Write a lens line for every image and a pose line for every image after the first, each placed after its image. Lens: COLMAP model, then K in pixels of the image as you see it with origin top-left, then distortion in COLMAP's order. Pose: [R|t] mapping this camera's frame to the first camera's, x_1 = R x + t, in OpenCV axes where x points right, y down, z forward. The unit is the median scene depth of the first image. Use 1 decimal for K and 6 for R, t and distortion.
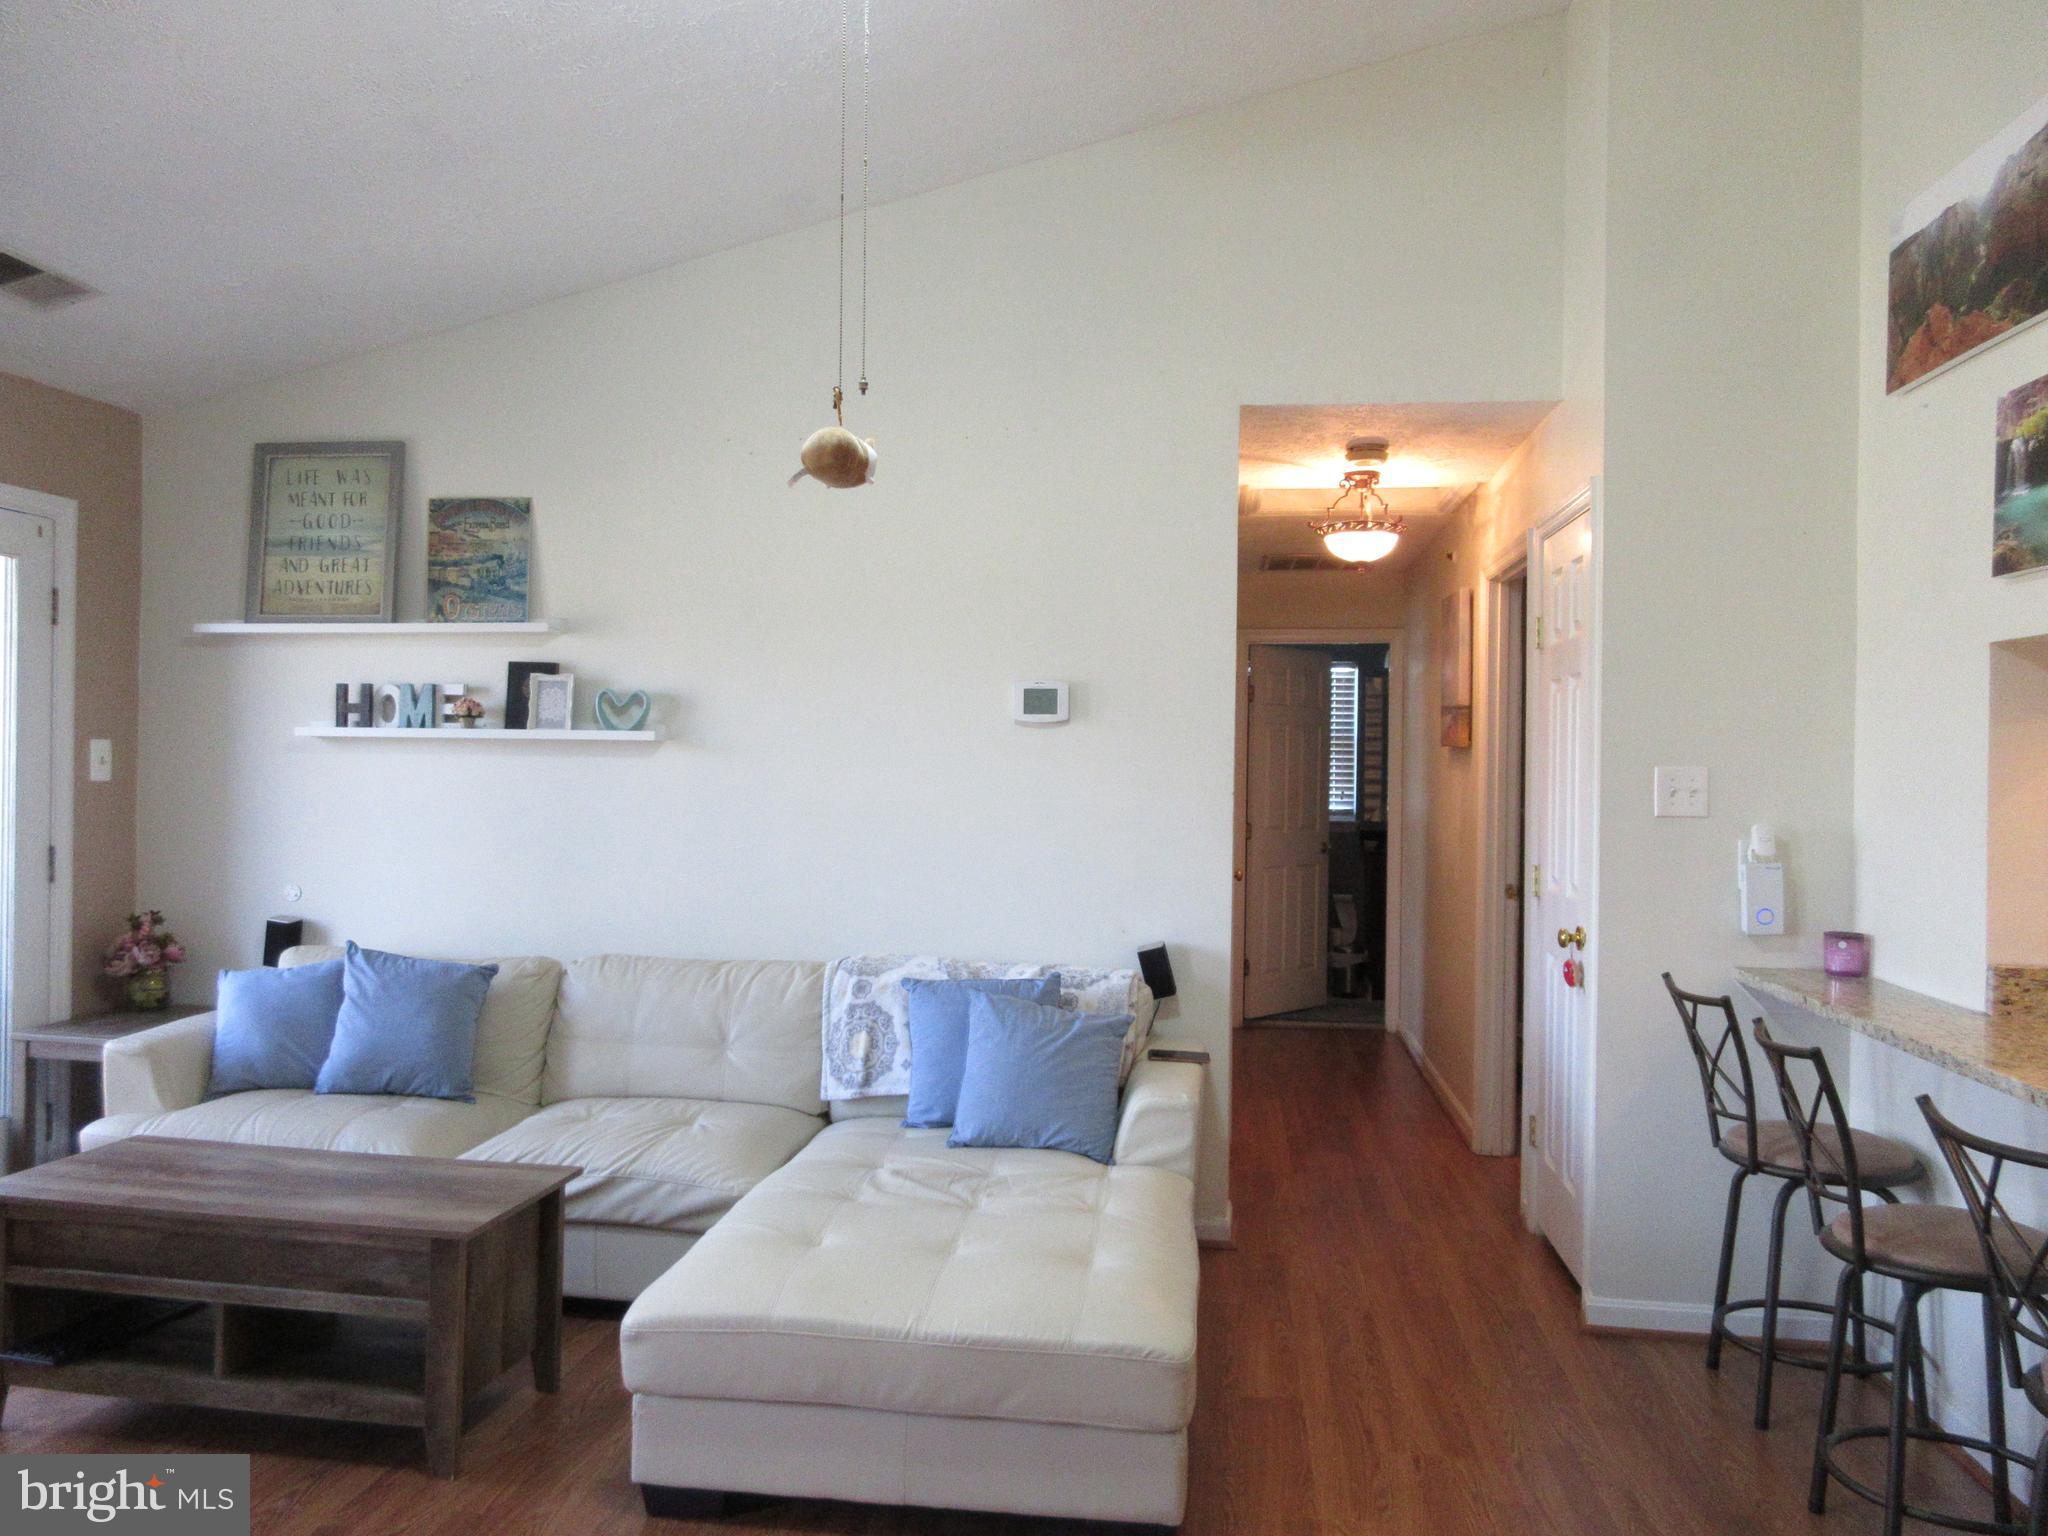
lens RADIAL K [[1519.8, 0, 1018.9], [0, 1519.8, 766.0], [0, 0, 1]] dist [-0.002724, 0.018714]
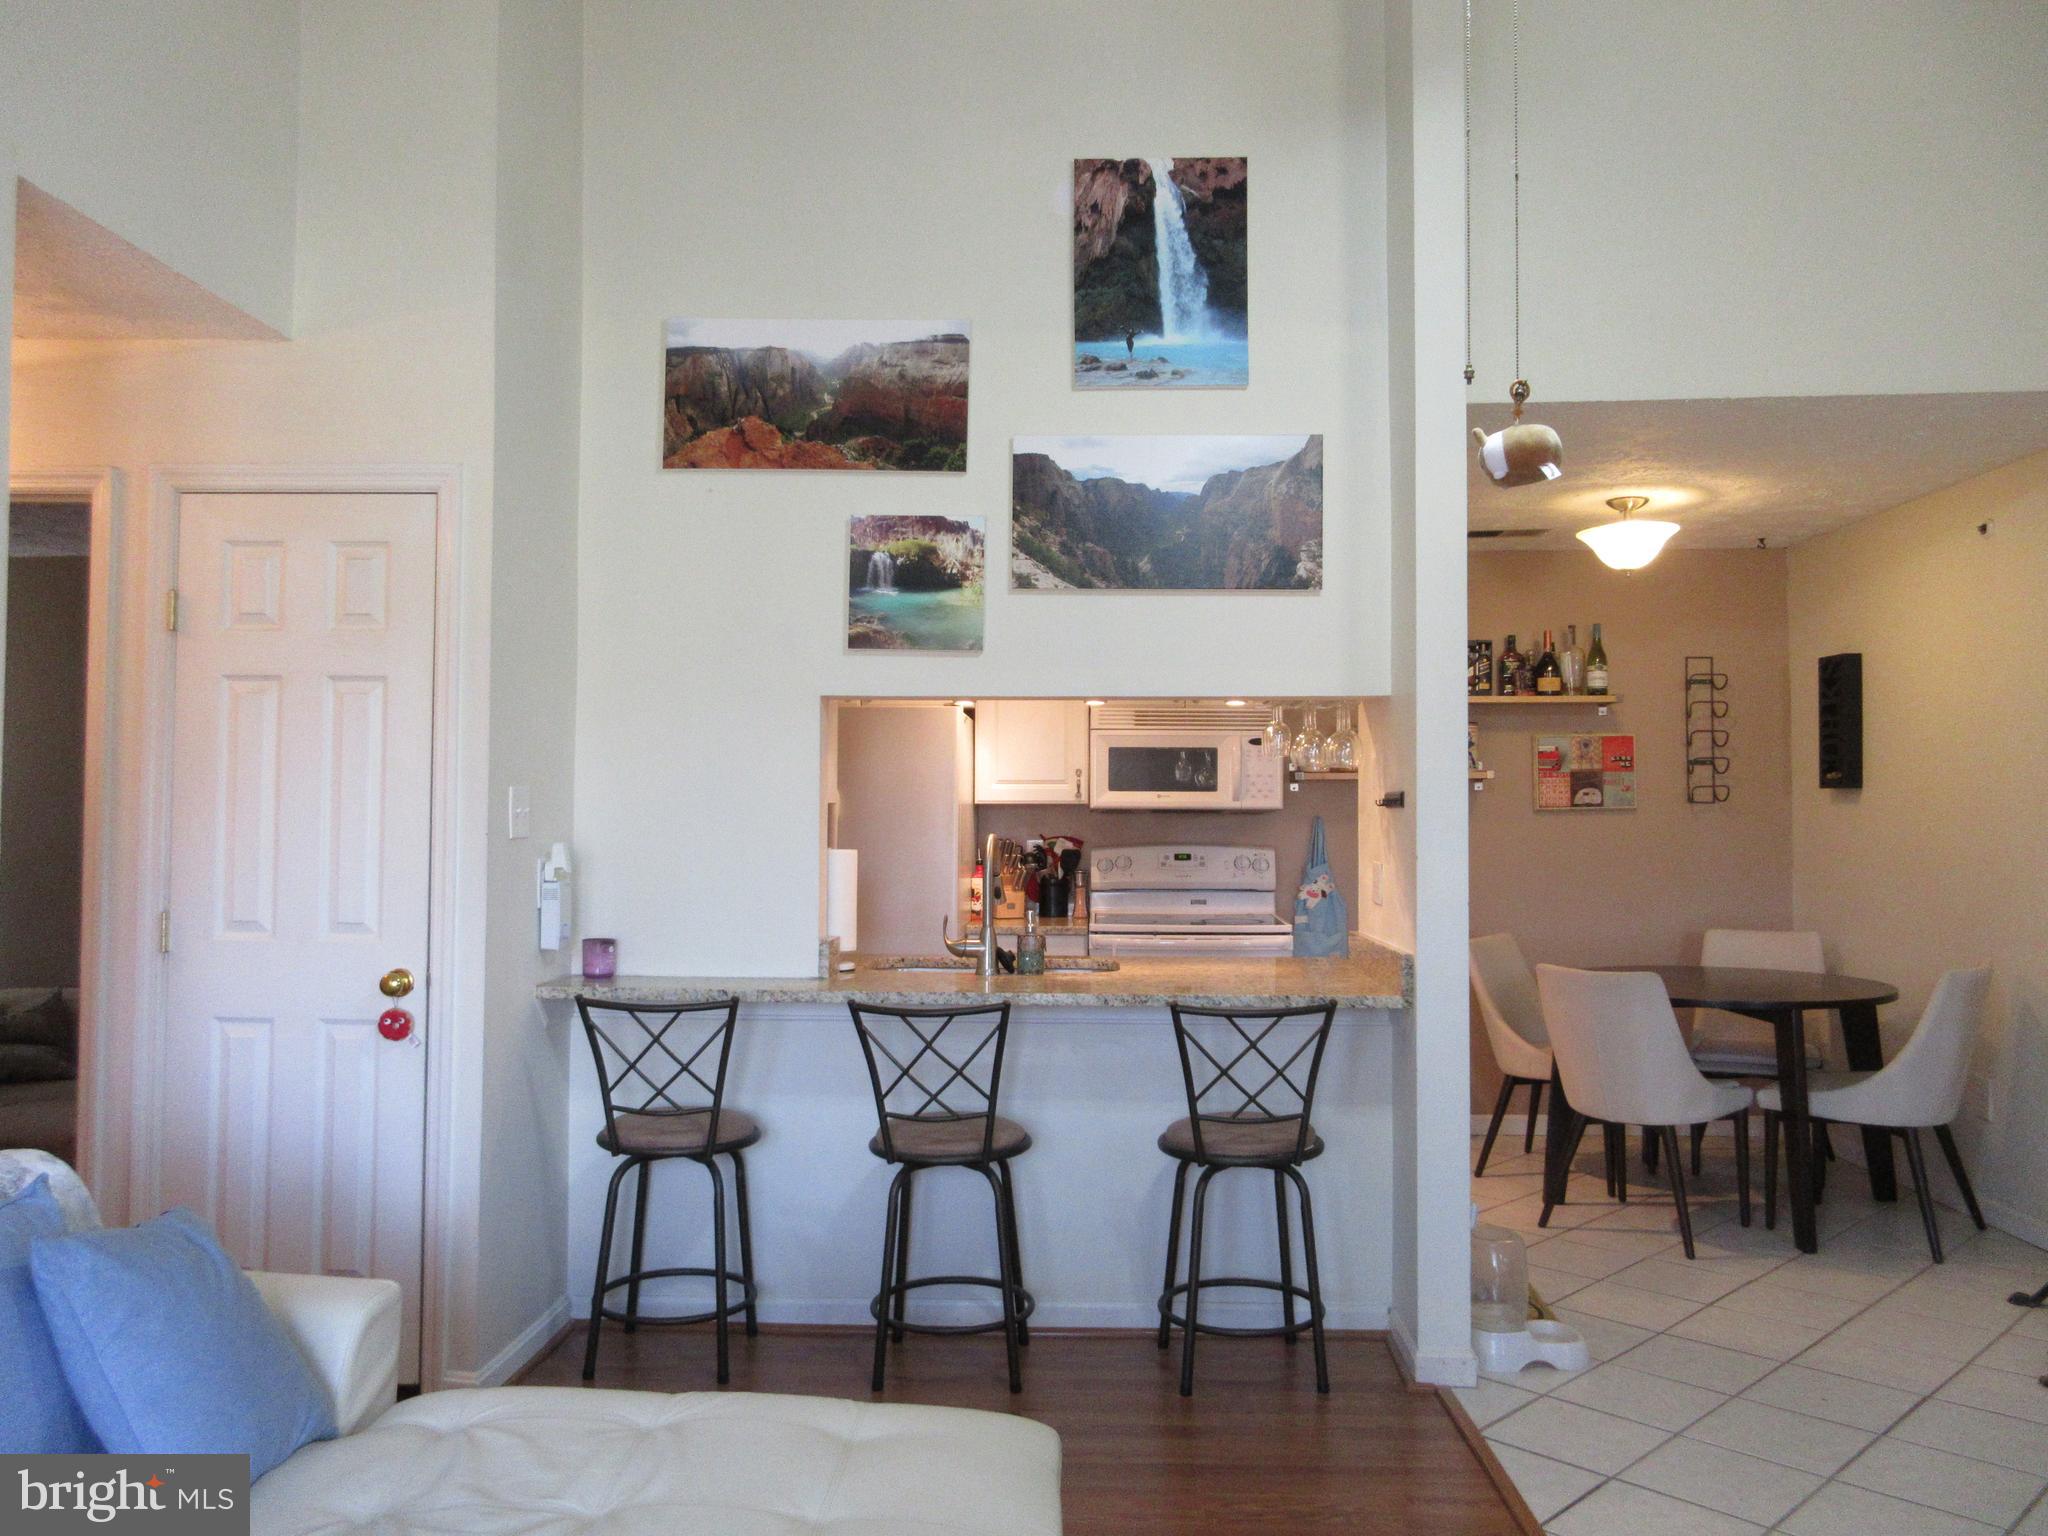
lens RADIAL K [[1519.8, 0, 1030.6], [0, 1519.8, 770.1], [0, 0, 1]] dist [-0.002724, 0.018714]
pose [[-0.088927, 0.016416, 0.995903, -0.503813], [-0.009589, 0.999804, -0.017337, 0.003255], [-0.995992, -0.011092, -0.088753, 0.685568]]
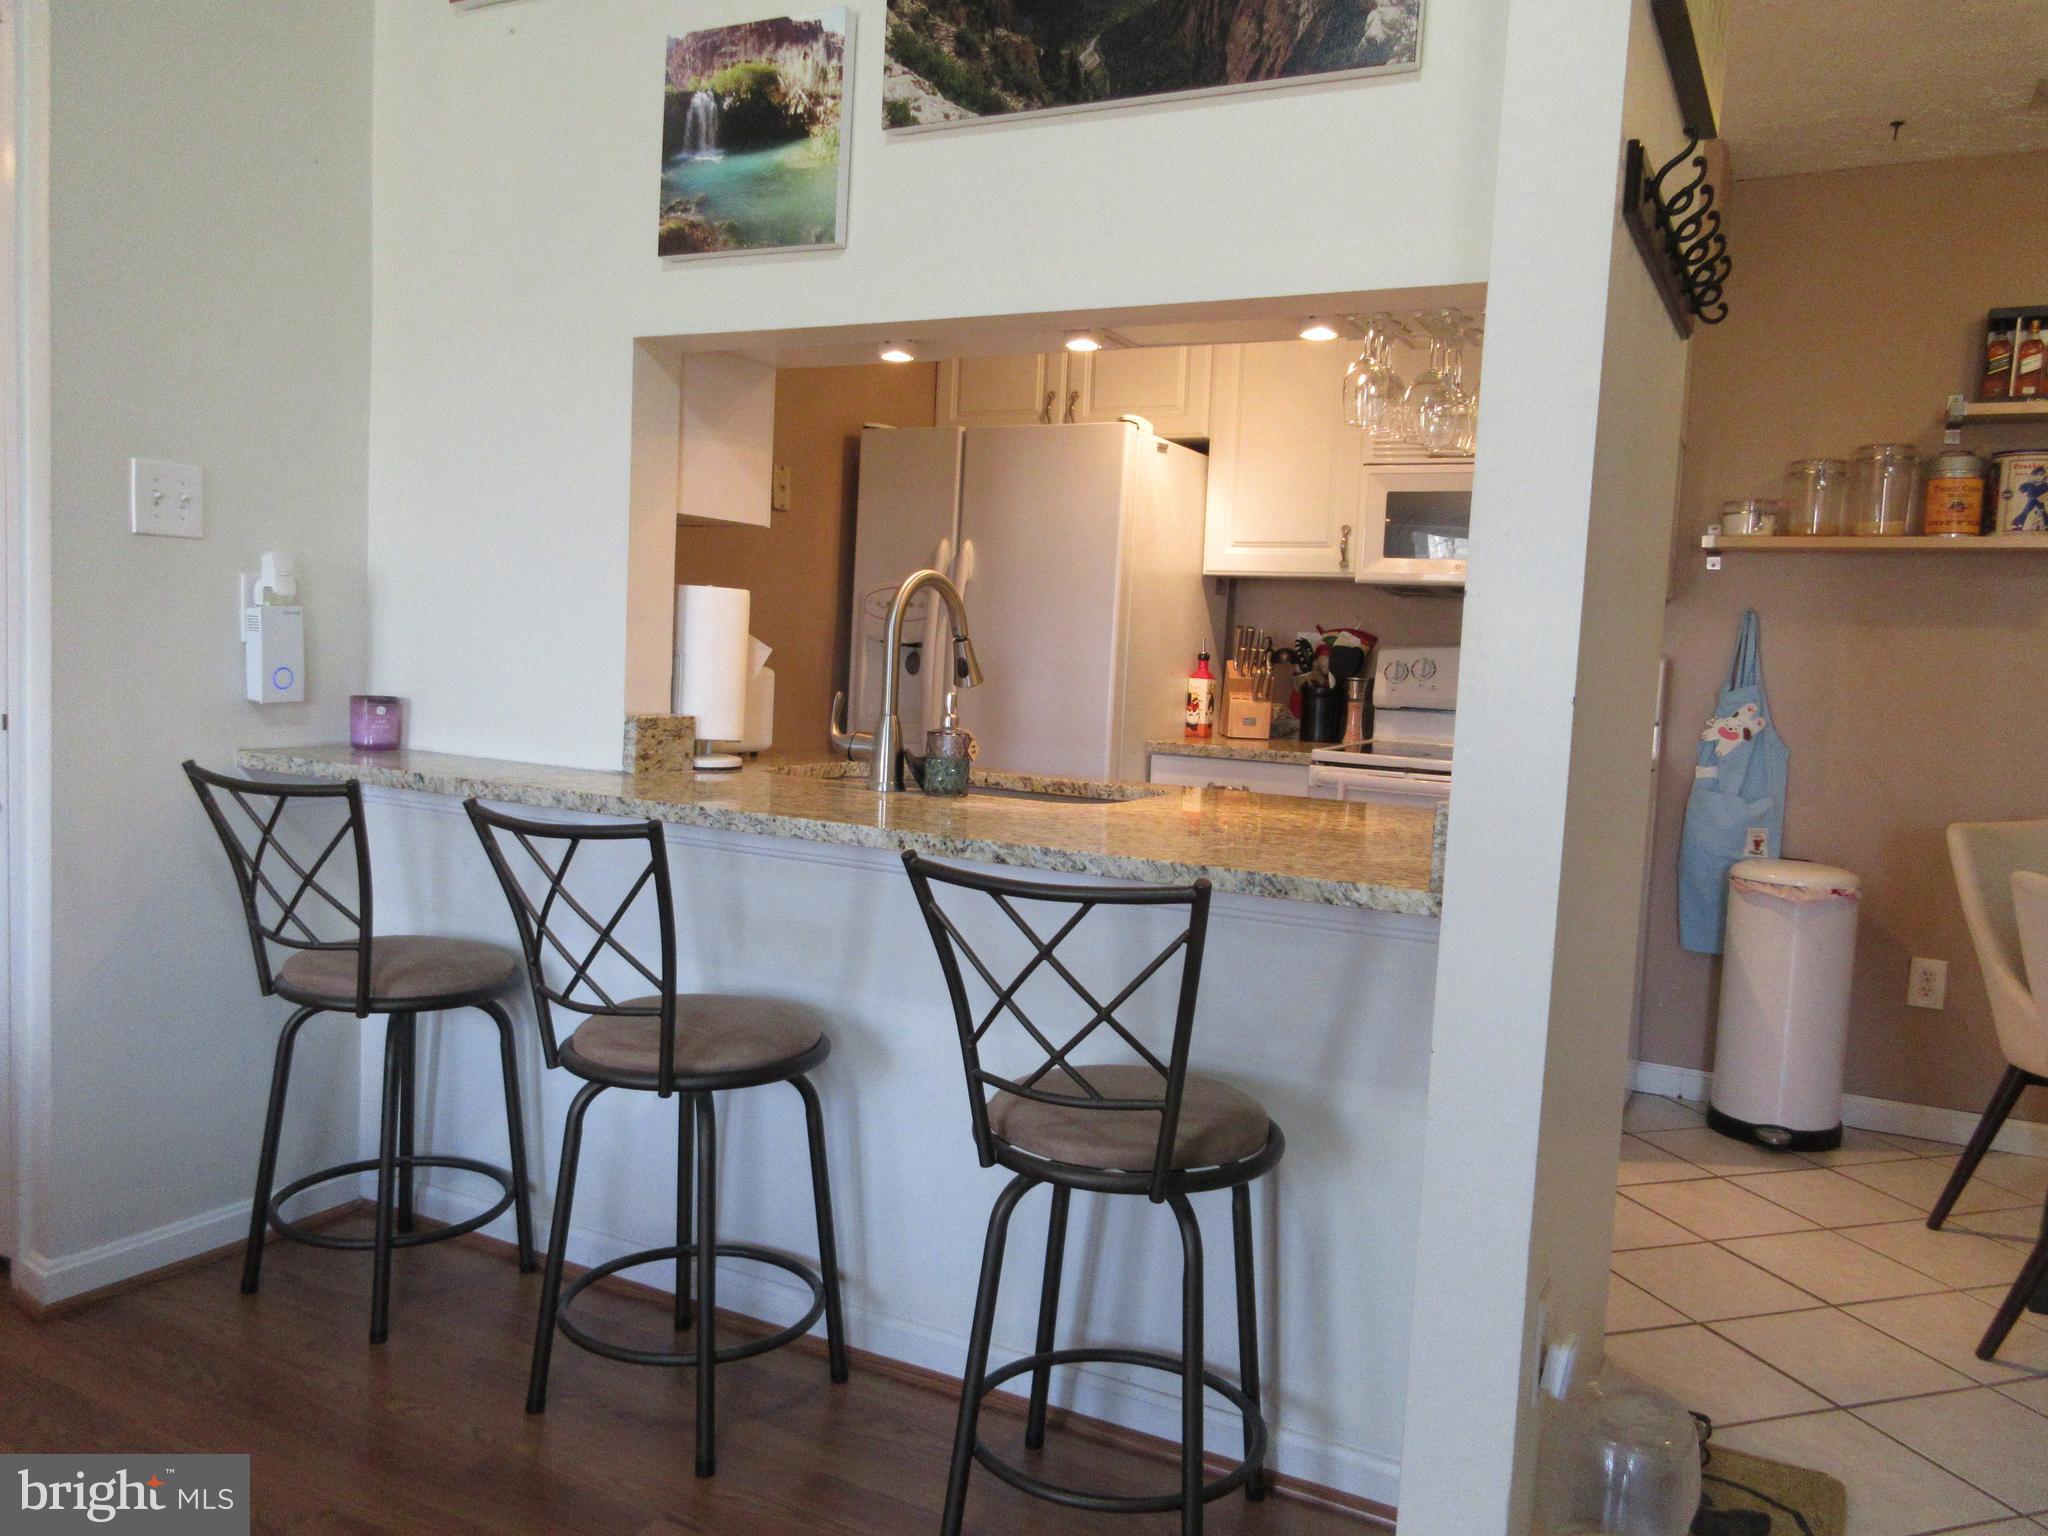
lens RADIAL K [[1519.8, 0, 1031.8], [0, 1519.8, 766.8], [0, 0, 1]] dist [-0.002724, 0.018714]
pose [[0.344952, -0.071929, 0.935860, -0.069914], [-0.046647, 0.994514, 0.093631, 0.049280], [-0.937460, -0.075953, 0.339705, 0.356811]]
